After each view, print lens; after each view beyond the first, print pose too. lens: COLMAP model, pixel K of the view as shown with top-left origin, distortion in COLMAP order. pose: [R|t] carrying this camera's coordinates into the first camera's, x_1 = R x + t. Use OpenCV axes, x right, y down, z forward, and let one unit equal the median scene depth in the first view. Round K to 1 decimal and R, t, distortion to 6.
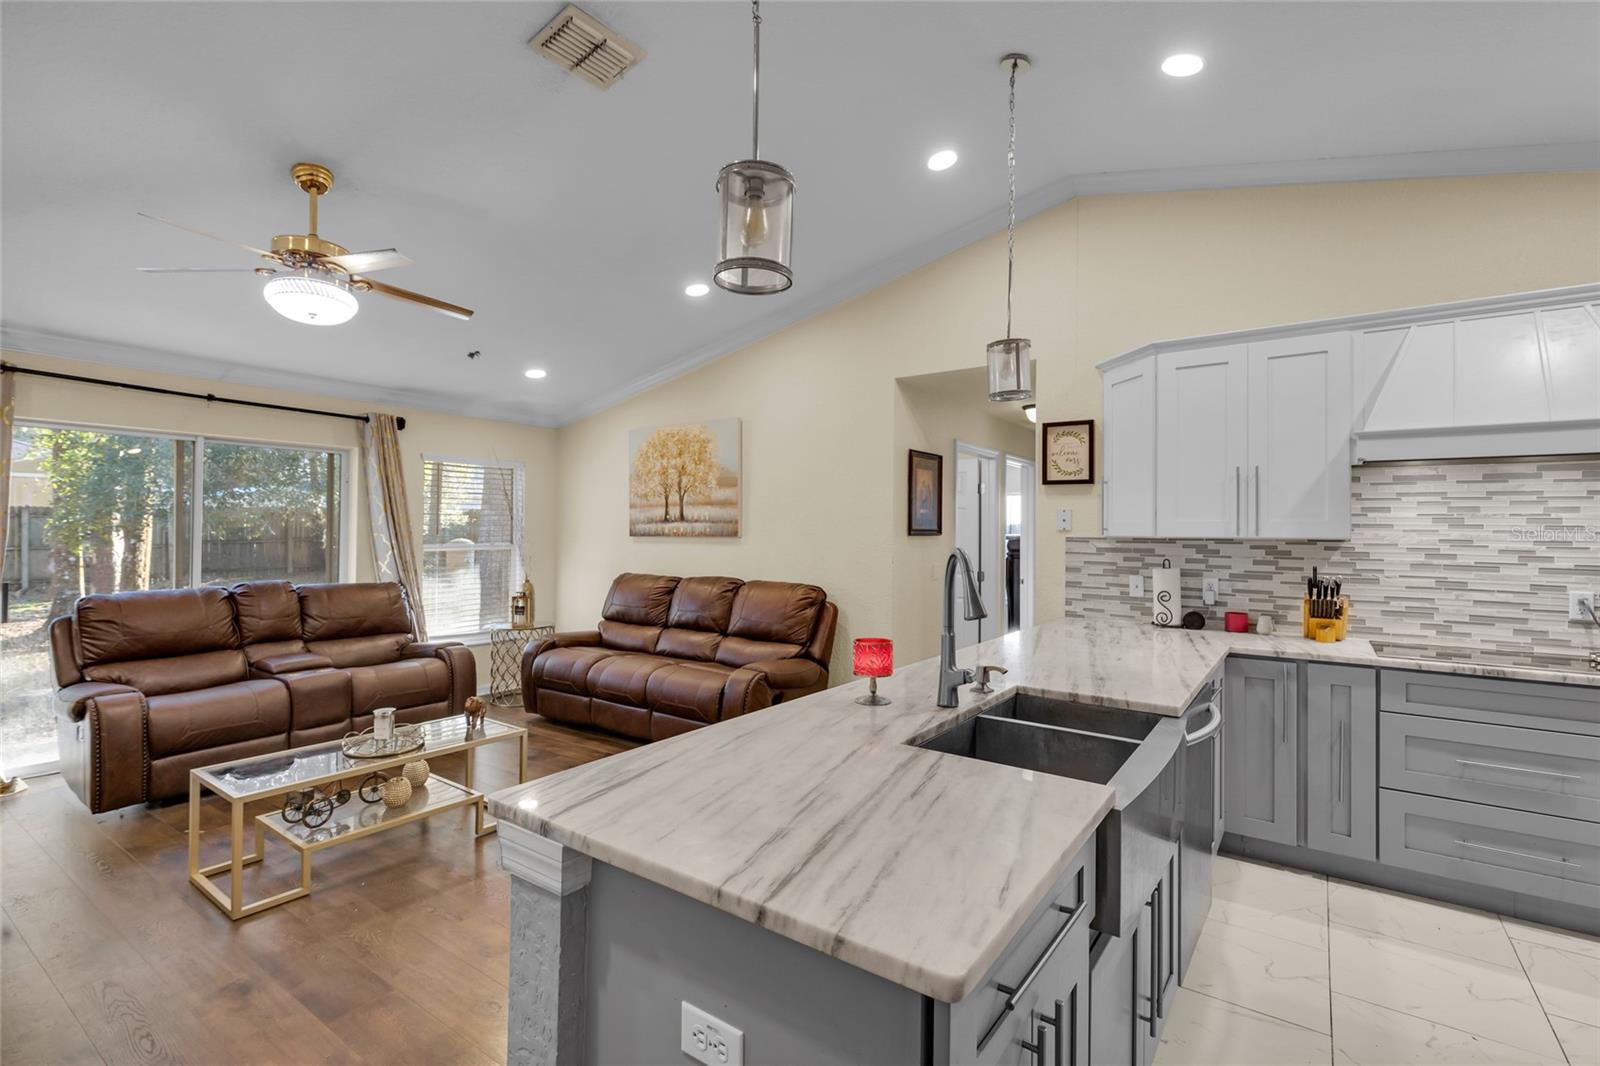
lens RADIAL K [[725.3, 0, 803.2], [0, 725.3, 524.4], [0, 0, 1]] dist [0.010029, -0.003557]
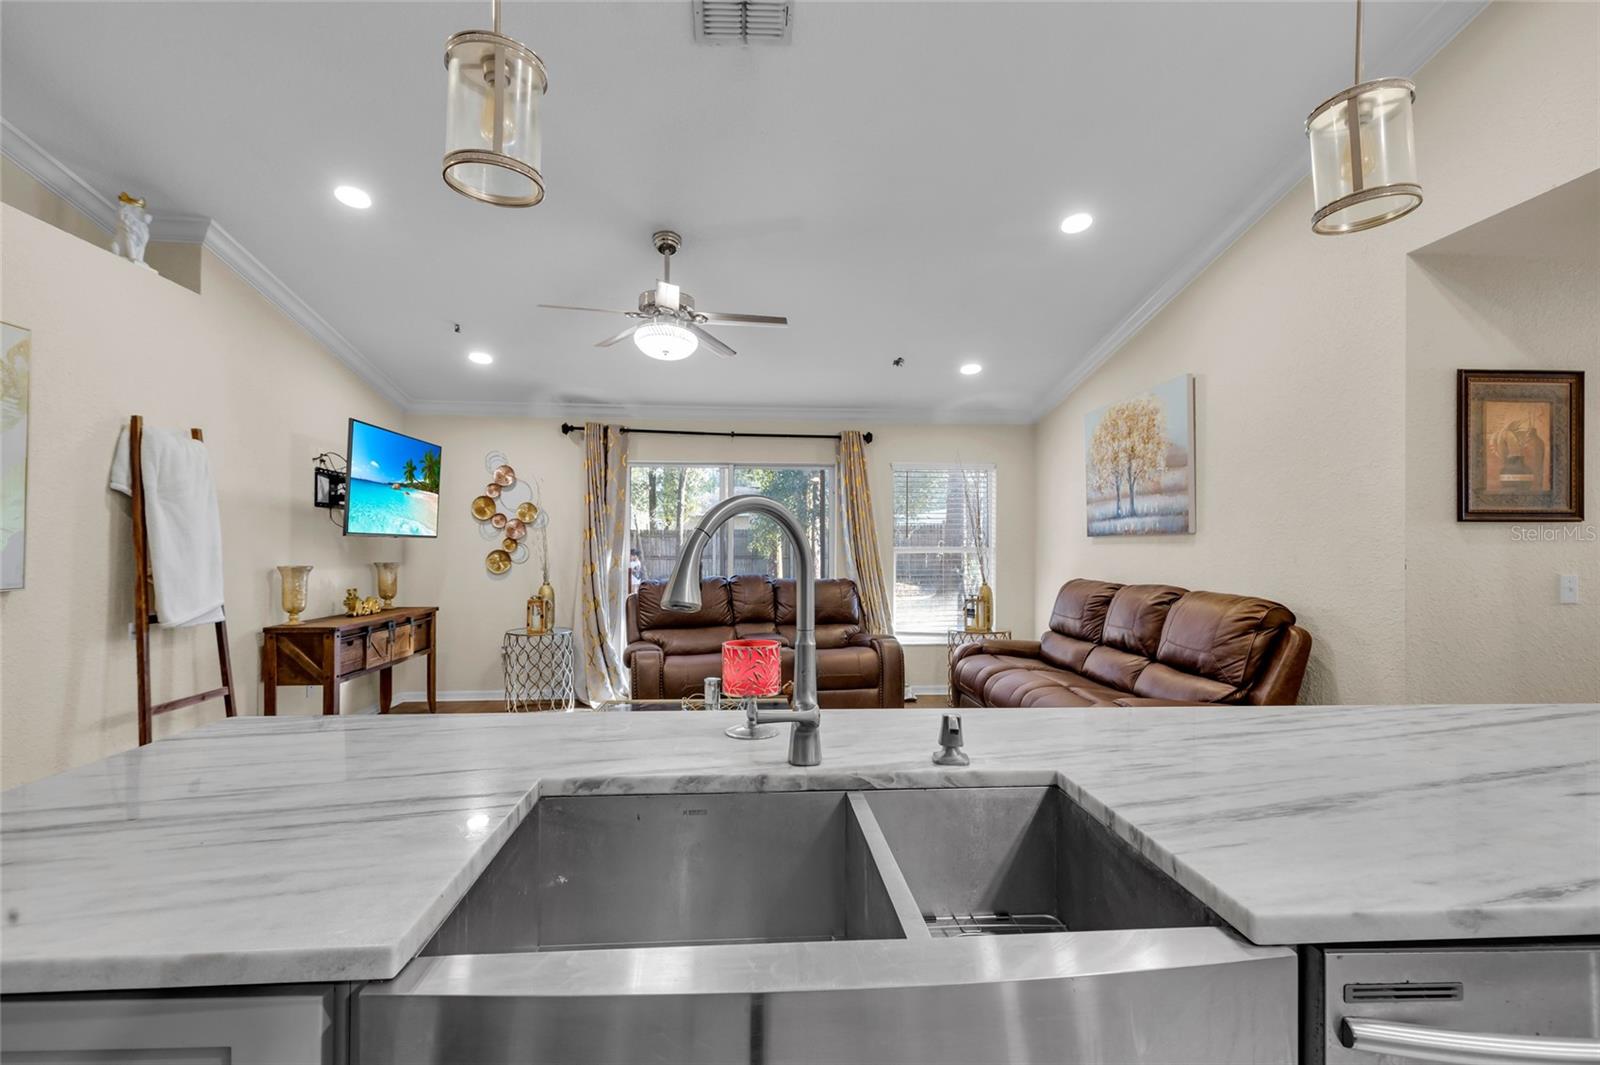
lens RADIAL K [[725.3, 0, 792.5], [0, 725.3, 540.5], [0, 0, 1]] dist [0.010029, -0.003557]
pose [[0.627174, -0.011956, -0.778787, 0.344768], [0.010969, 0.999919, -0.006518, 0.036392], [0.778802, -0.004455, 0.627254, 0.318523]]
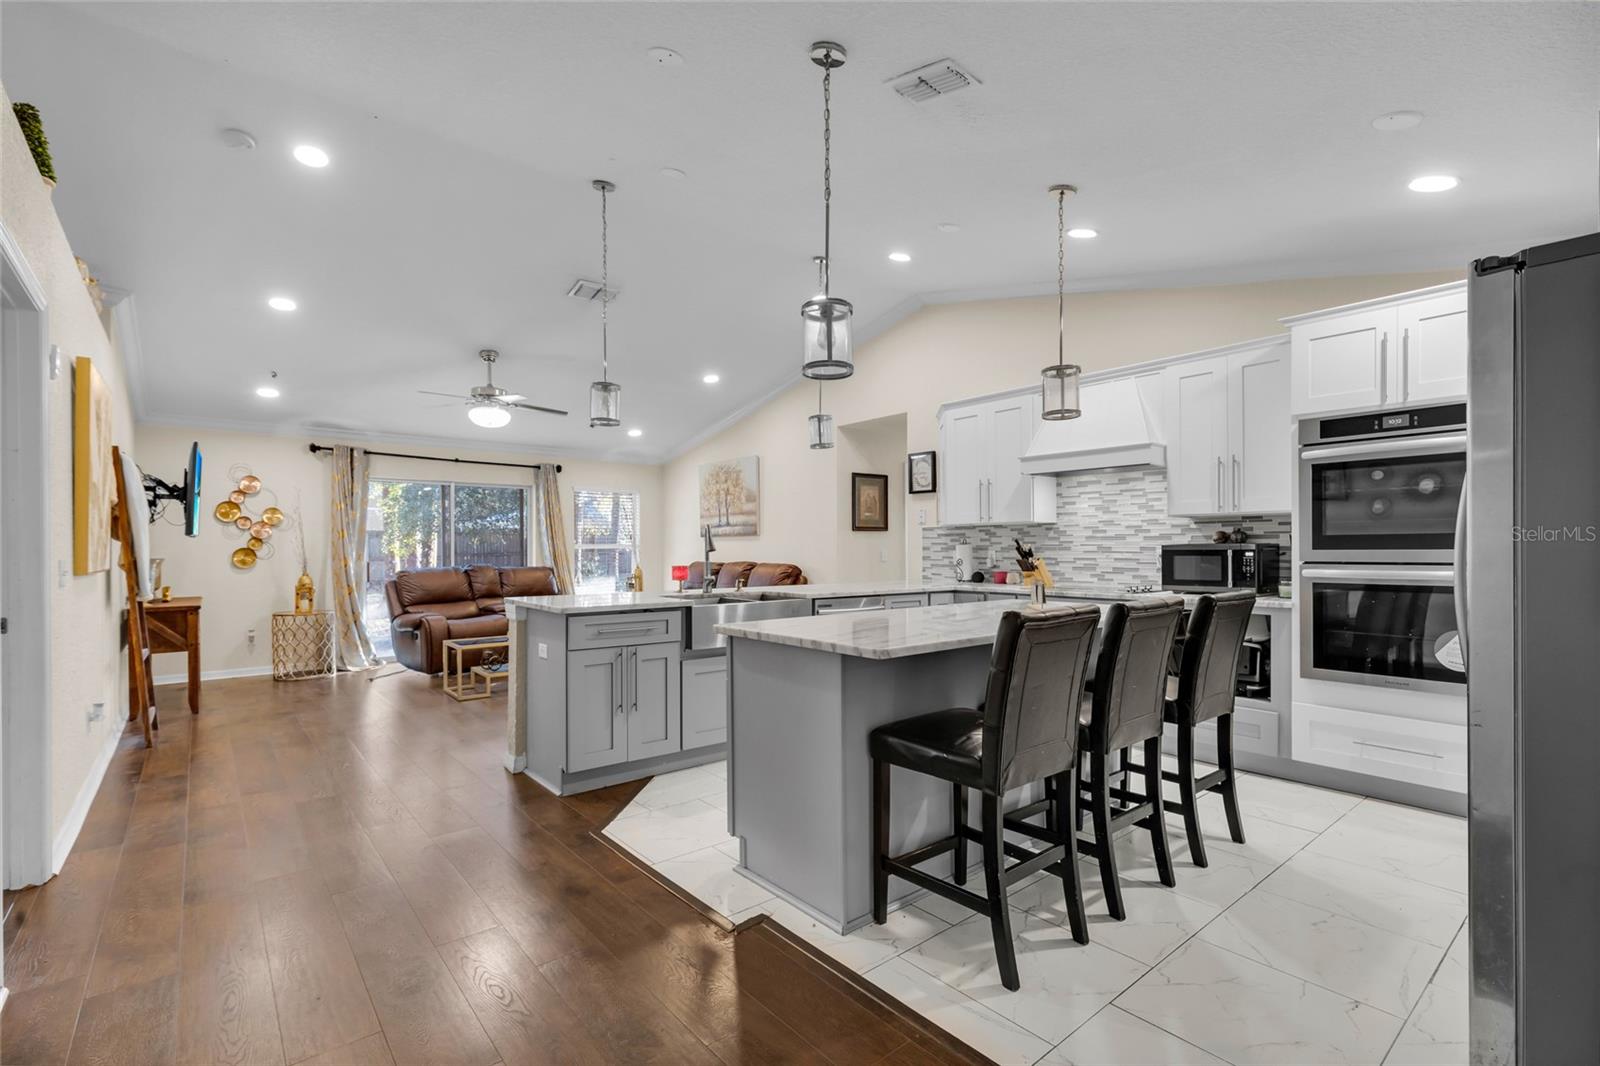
lens RADIAL K [[725.3, 0, 798.4], [0, 725.3, 545.4], [0, 0, 1]] dist [0.010029, -0.003557]
pose [[0.962465, -0.014117, -0.271040, 0.576932], [0.015810, 0.999867, 0.004061, 0.049064], [0.270946, -0.008194, 0.962560, -0.595939]]
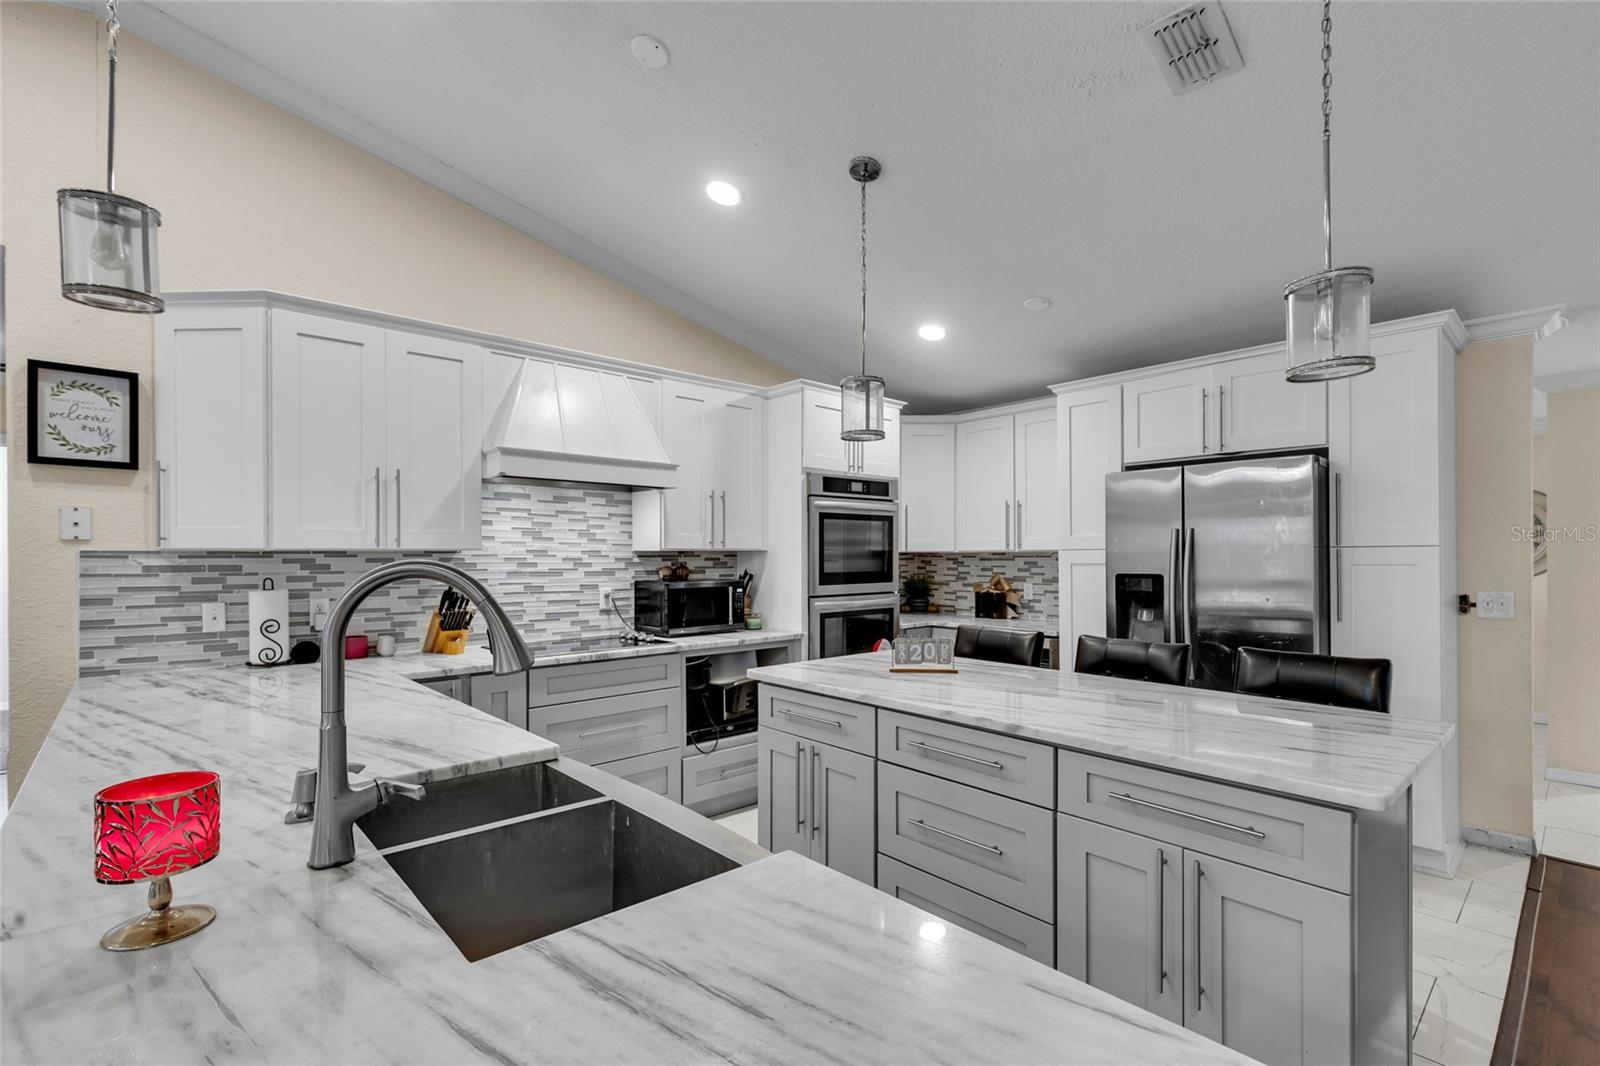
lens RADIAL K [[725.3, 0, 789.3], [0, 725.3, 557.1], [0, 0, 1]] dist [0.010029, -0.003557]
pose [[0.225587, -0.012252, 0.974146, -0.122403], [-0.007880, 0.999865, 0.014400, 0.010421], [-0.974191, -0.010925, 0.225460, 0.293534]]
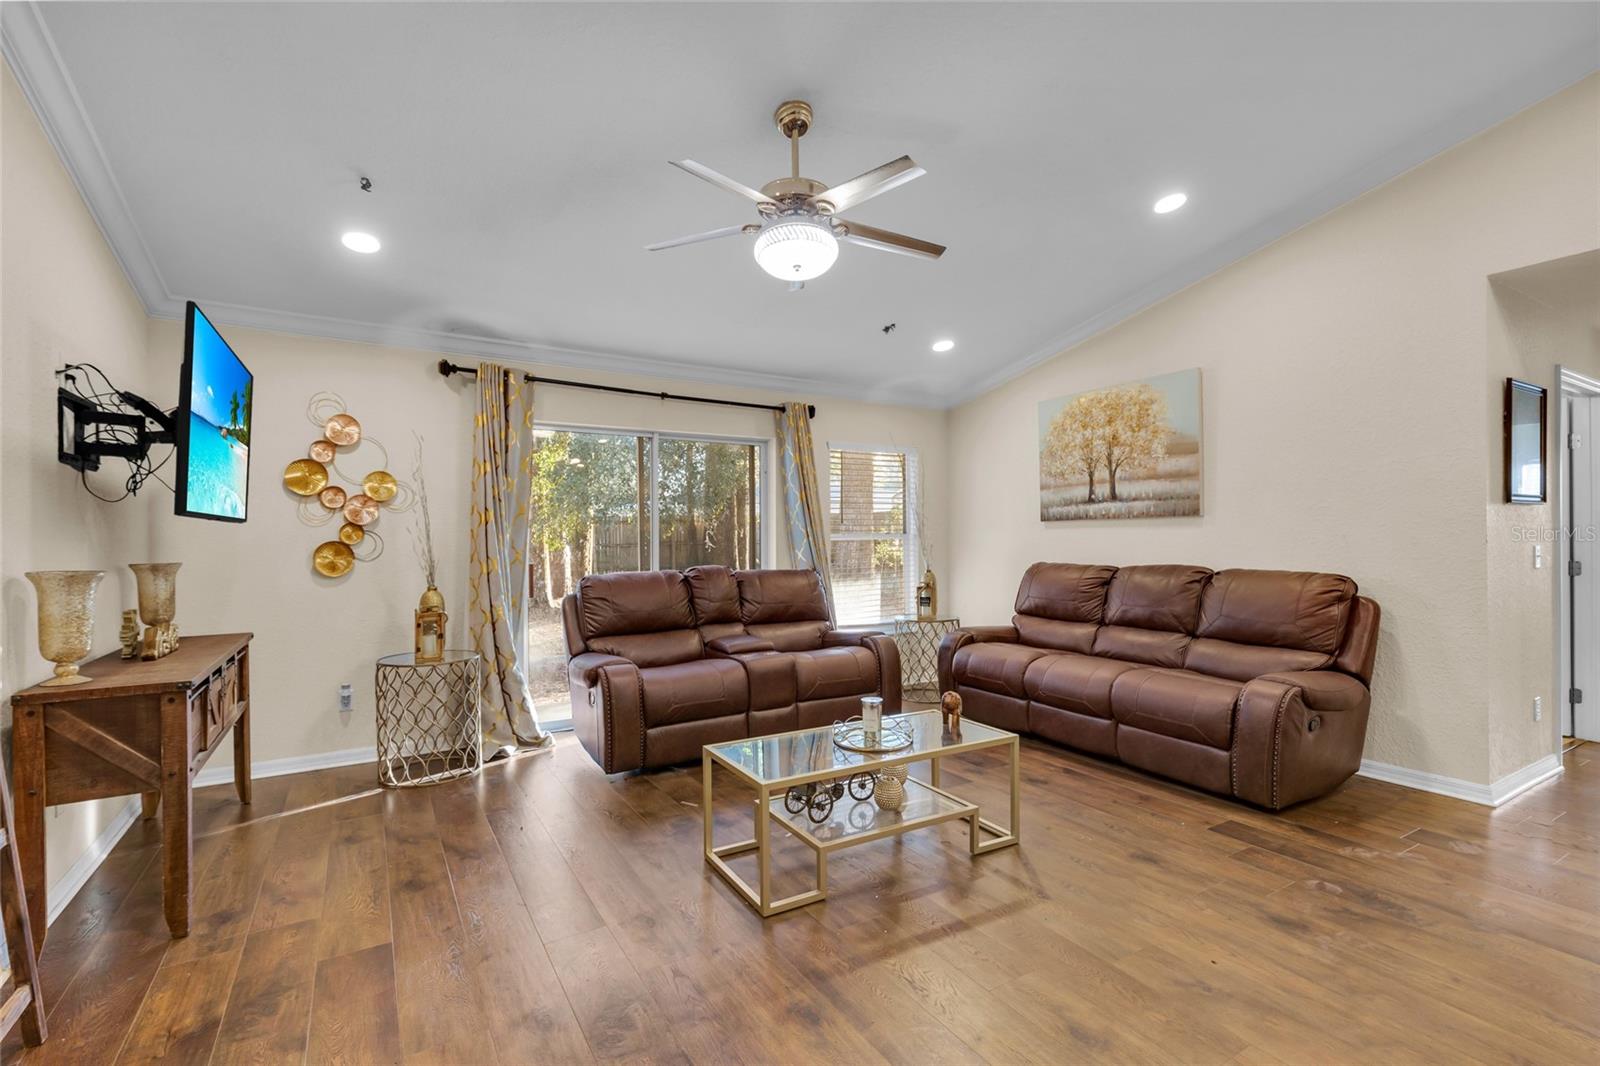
lens RADIAL K [[725.3, 0, 802.4], [0, 725.3, 534.2], [0, 0, 1]] dist [0.010029, -0.003557]
pose [[0.912766, -0.015579, -0.408185, -0.237903], [0.018498, 0.999824, 0.003204, 0.039379], [0.408063, -0.010475, 0.912894, 0.126224]]
